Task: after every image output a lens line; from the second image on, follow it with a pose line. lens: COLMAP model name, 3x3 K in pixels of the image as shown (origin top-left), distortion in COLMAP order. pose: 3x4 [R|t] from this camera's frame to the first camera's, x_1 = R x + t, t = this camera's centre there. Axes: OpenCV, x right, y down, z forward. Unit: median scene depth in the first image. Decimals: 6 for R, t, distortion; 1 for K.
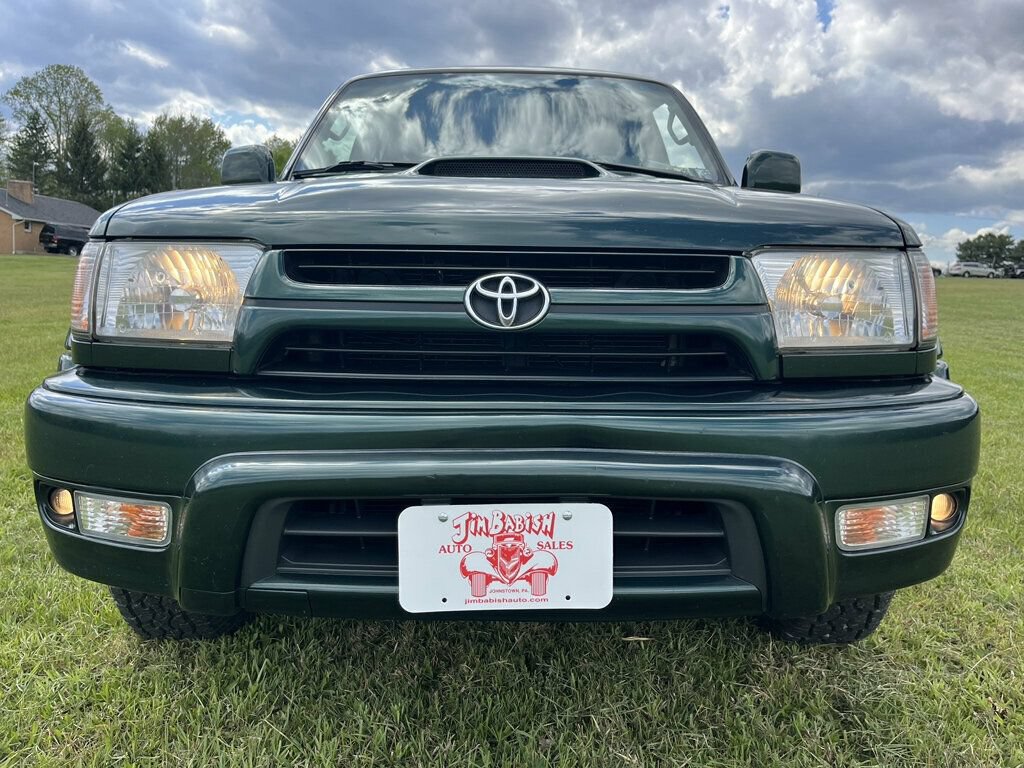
lens RADIAL K [[768.2, 0, 509.0], [0, 768.2, 418.2], [0, 0, 1]] dist [0.043109, -0.083972]
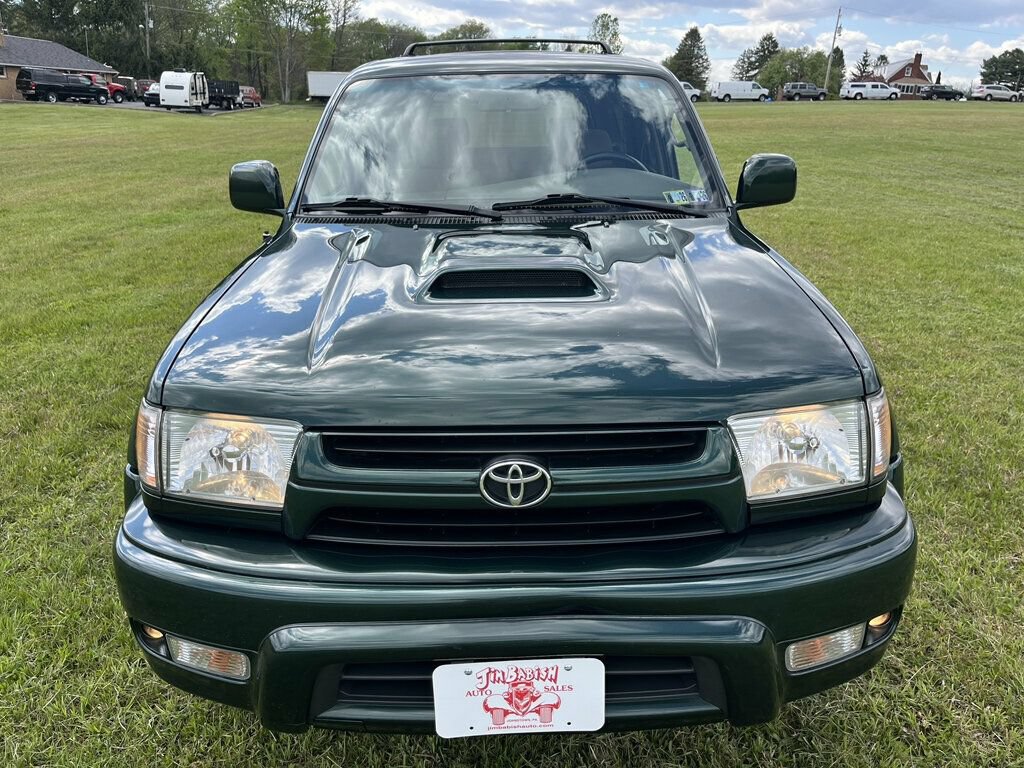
lens RADIAL K [[771.6, 0, 506.9], [0, 771.6, 380.0], [0, 0, 1]] dist [0.066199, -0.102881]
pose [[0.999692, -0.022836, -0.009701, -0.000124], [0.024334, 0.978751, 0.203603, -0.551480], [0.004846, -0.203776, 0.979006, -0.129710]]
